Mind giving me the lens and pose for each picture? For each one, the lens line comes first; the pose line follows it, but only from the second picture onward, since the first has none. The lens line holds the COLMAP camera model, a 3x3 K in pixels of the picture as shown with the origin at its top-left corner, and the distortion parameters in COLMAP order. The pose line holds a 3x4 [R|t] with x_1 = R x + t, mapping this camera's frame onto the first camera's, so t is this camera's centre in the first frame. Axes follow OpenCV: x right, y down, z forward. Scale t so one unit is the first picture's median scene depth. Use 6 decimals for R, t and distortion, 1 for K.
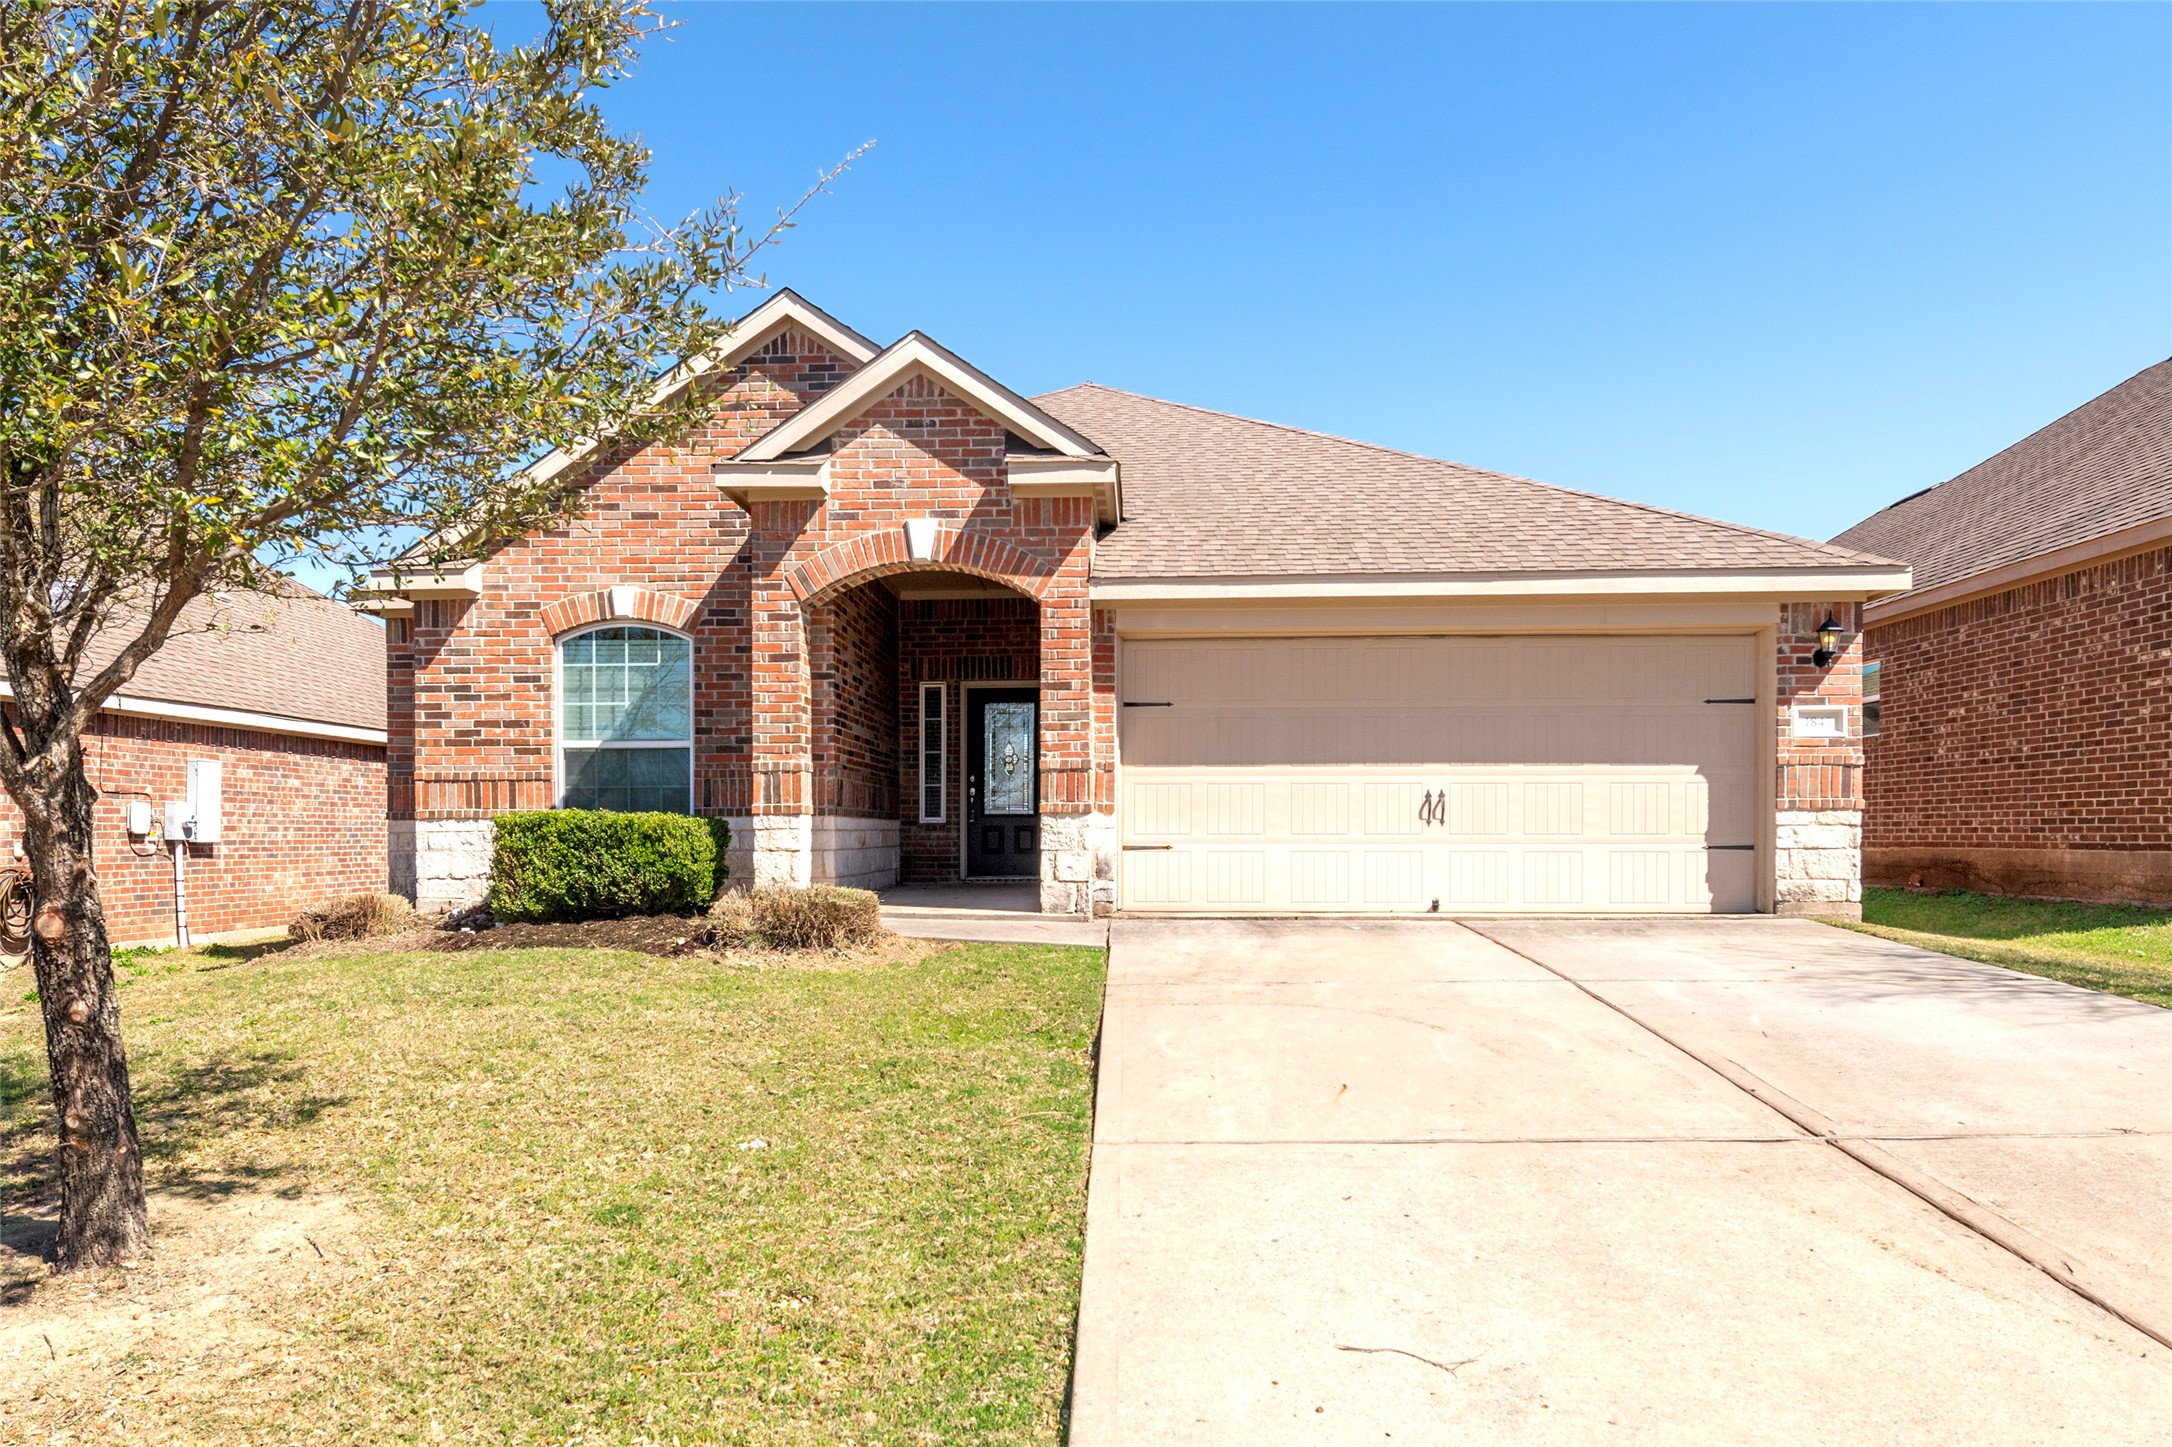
lens RADIAL K [[862.1, 0, 1083.8], [0, 862.1, 745.7], [0, 0, 1]] dist [0.012936, -0.000131]
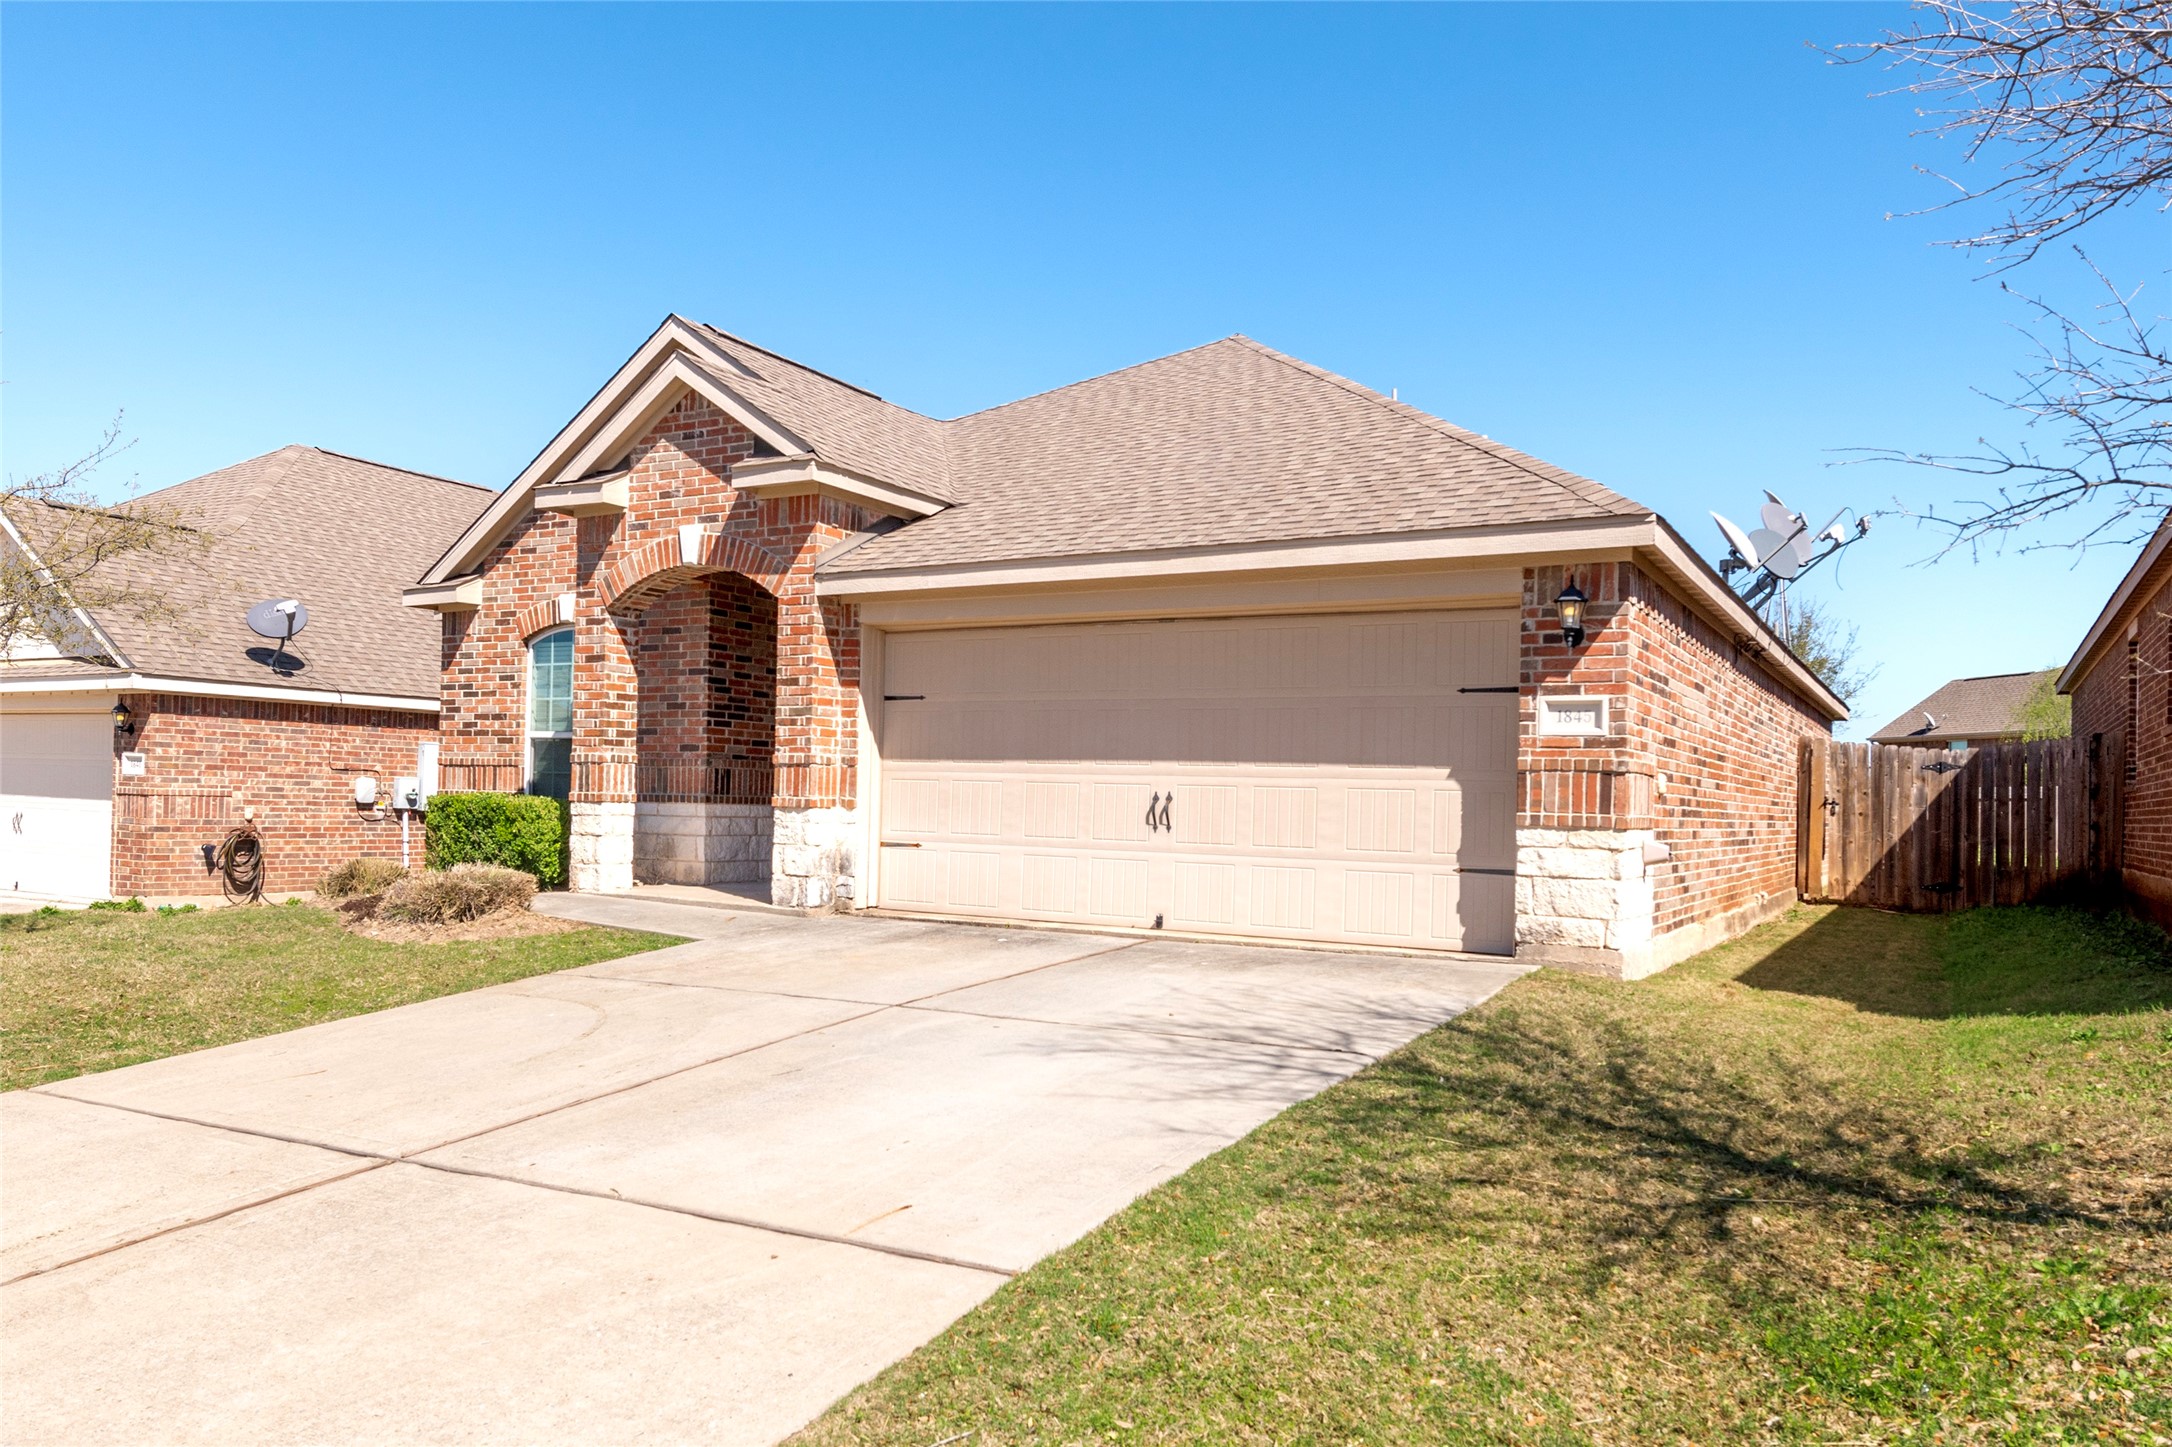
lens RADIAL K [[927.1, 0, 1085.3], [0, 927.1, 711.3], [0, 0, 1]] dist [0.018560, -0.000009]
pose [[0.954881, -0.004636, -0.296954, 0.613613], [-0.000294, 0.999863, -0.016555, -0.016108], [0.296990, 0.015896, 0.954748, 0.059415]]
